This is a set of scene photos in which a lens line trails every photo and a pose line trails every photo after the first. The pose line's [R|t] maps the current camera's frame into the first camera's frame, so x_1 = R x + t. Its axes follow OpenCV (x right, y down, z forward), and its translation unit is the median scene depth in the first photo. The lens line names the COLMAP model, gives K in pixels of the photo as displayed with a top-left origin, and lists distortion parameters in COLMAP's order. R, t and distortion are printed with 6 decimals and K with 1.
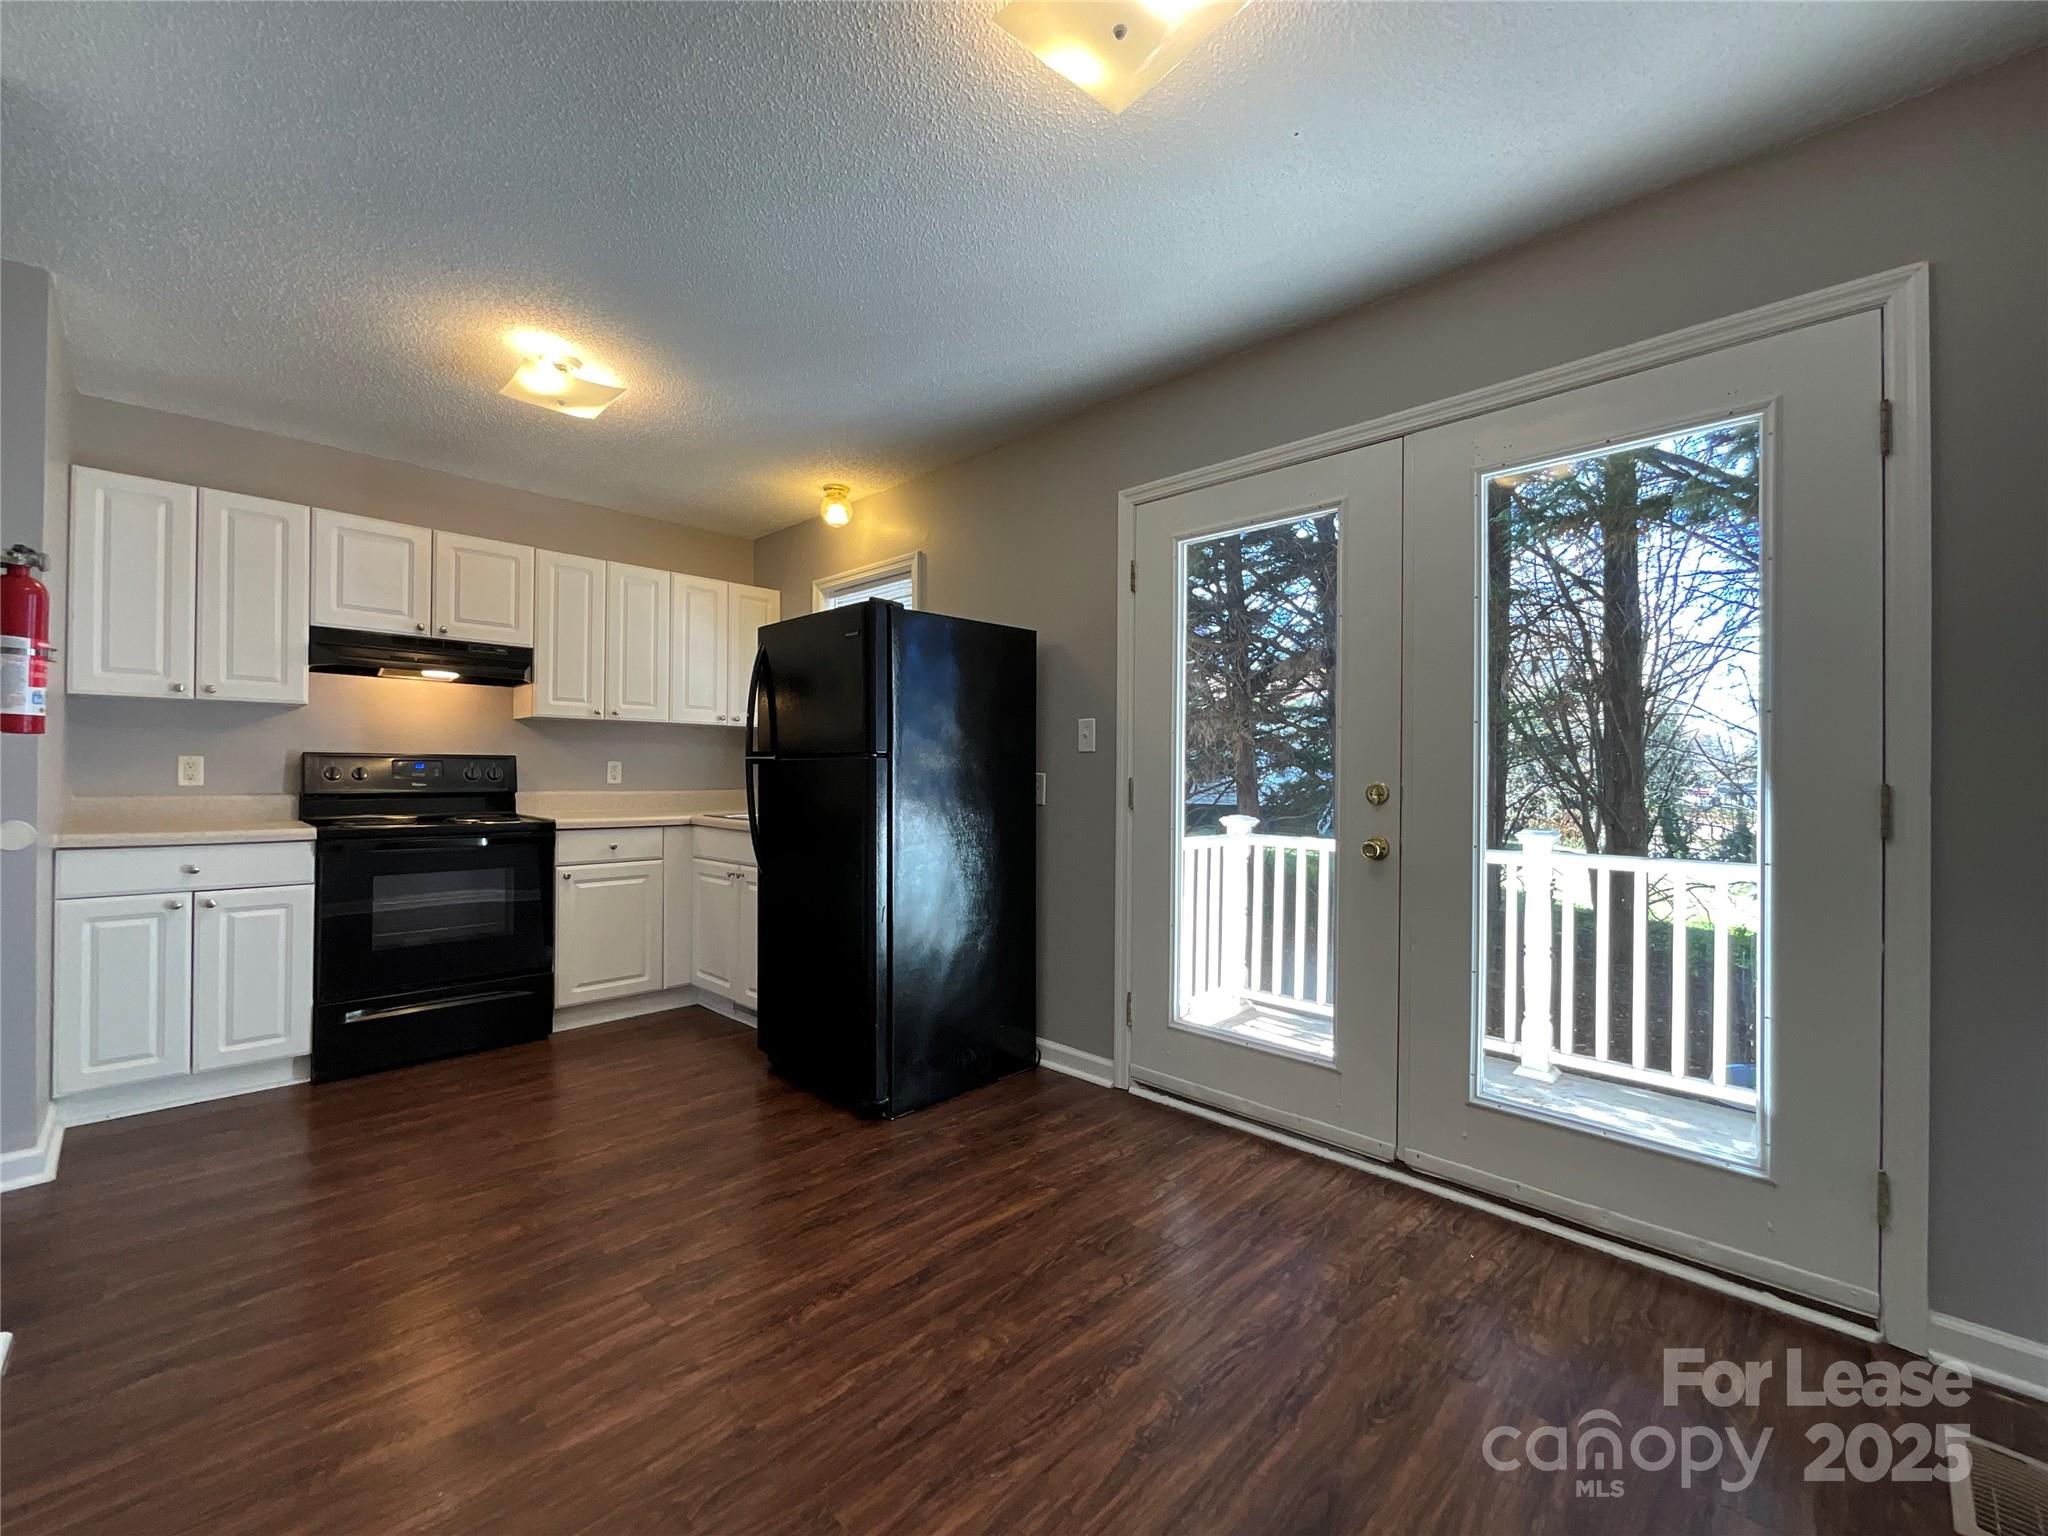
lens RADIAL K [[829.2, 0, 1027.2], [0, 829.2, 768.3], [0, 0, 1]] dist [0.008157, -0.005484]
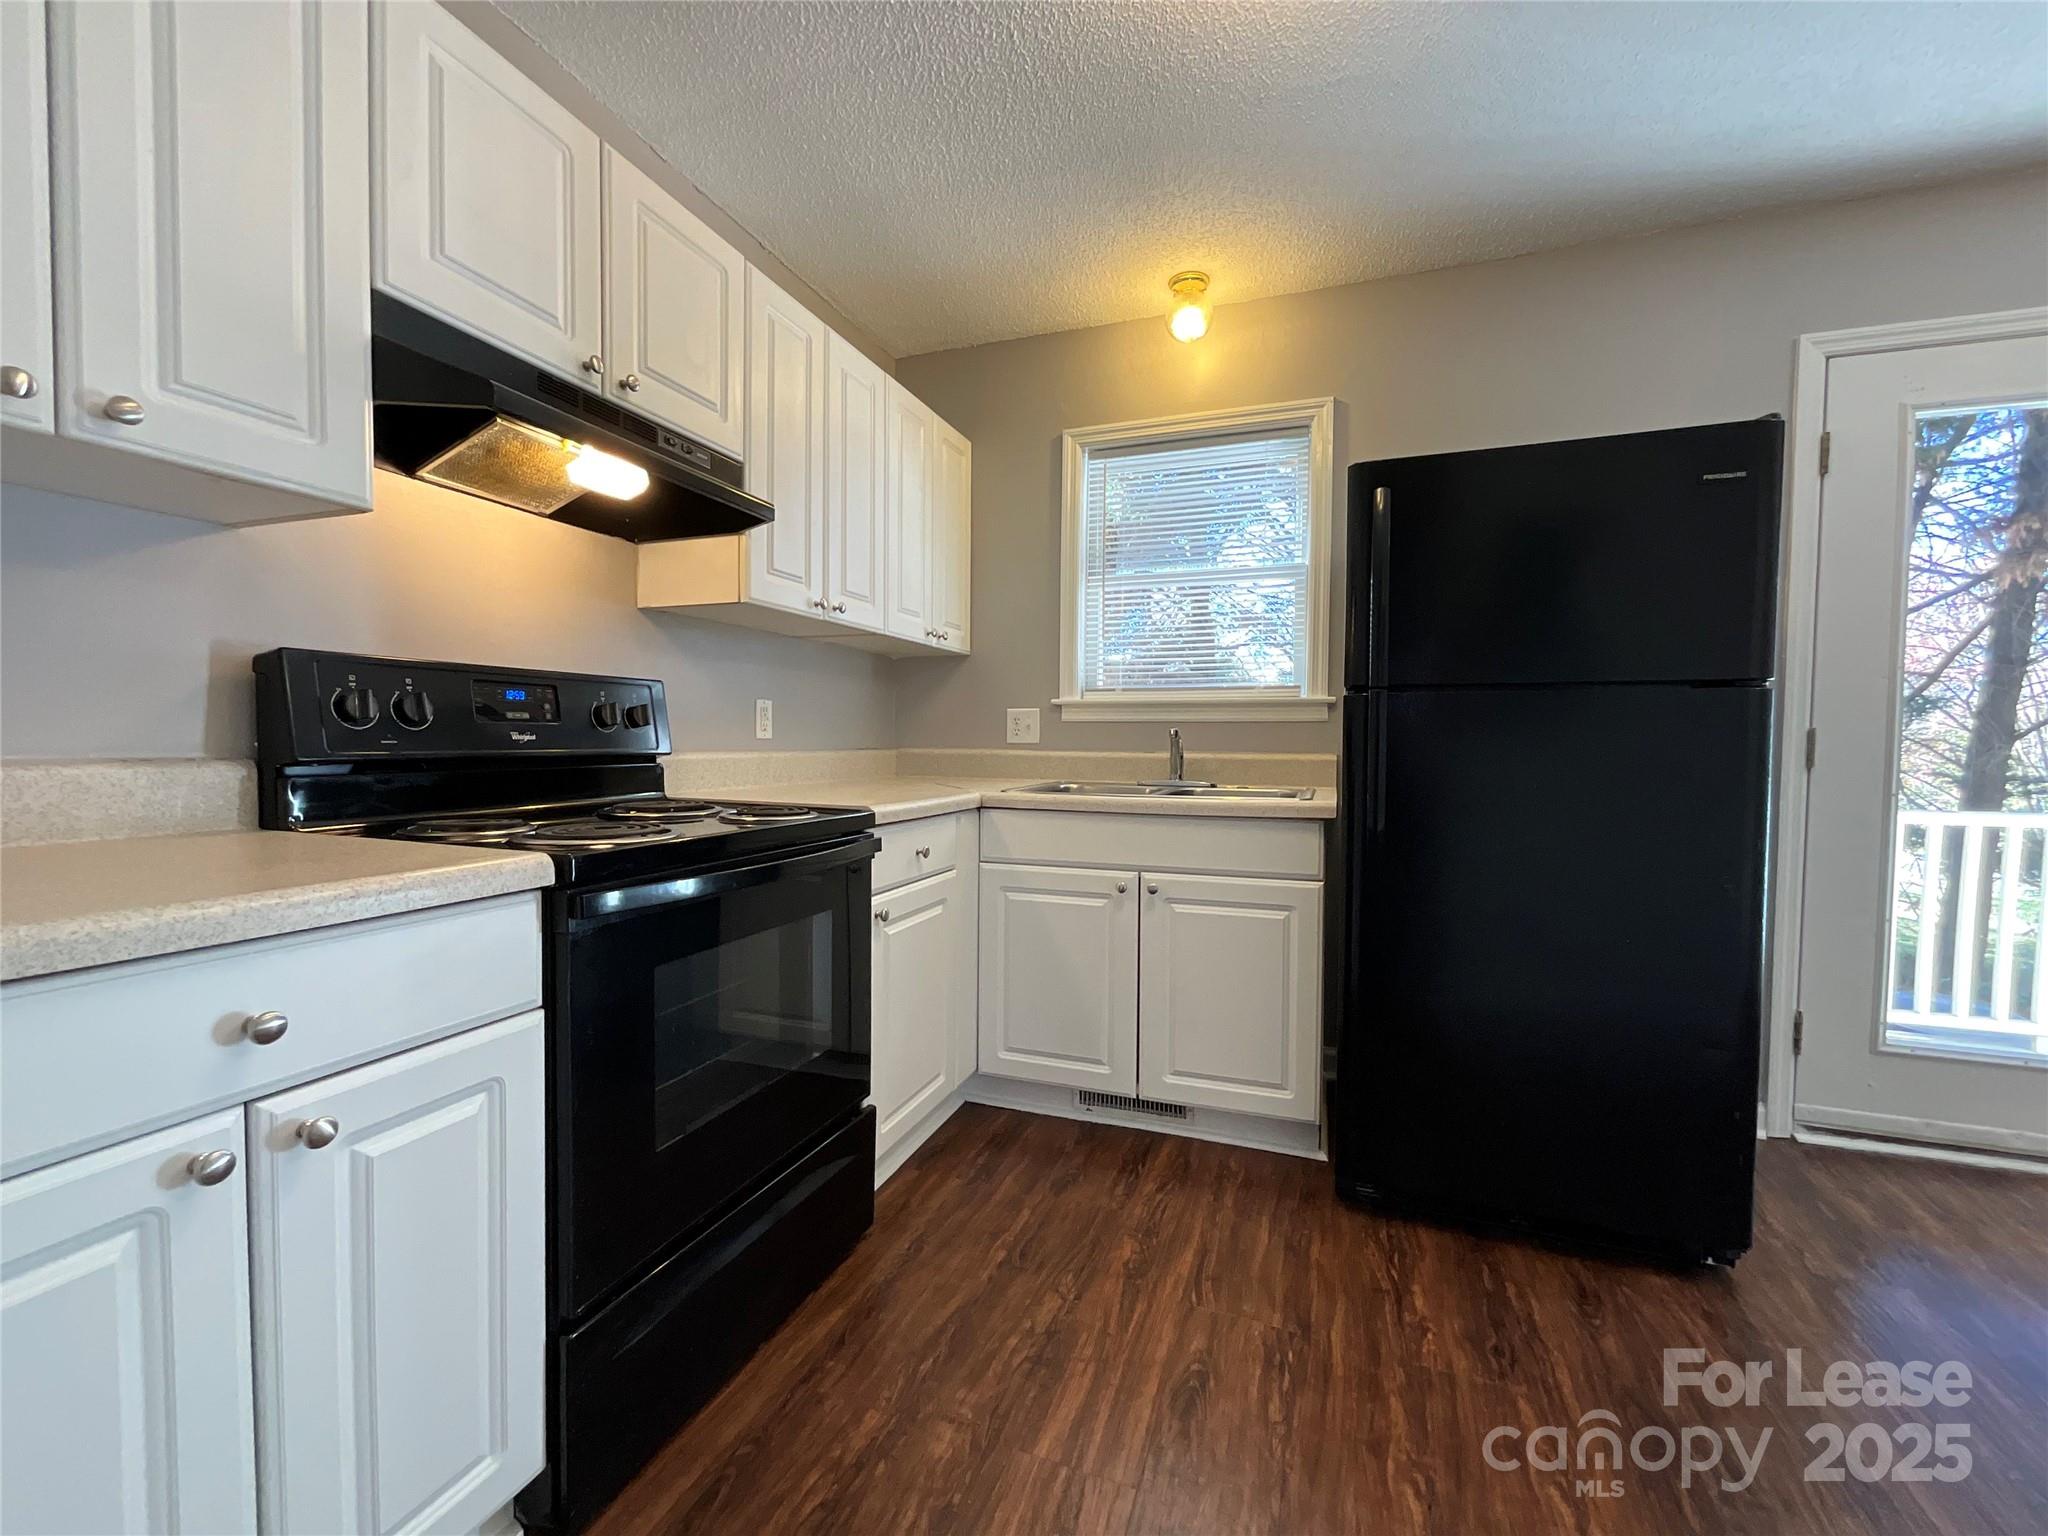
lens RADIAL K [[829.2, 0, 1027.2], [0, 829.2, 768.3], [0, 0, 1]] dist [0.008157, -0.005484]
pose [[0.914792, -0.012889, 0.403719, -0.762584], [-0.004501, 0.999103, 0.042097, 0.018818], [-0.403900, -0.040327, 0.913914, 0.557636]]
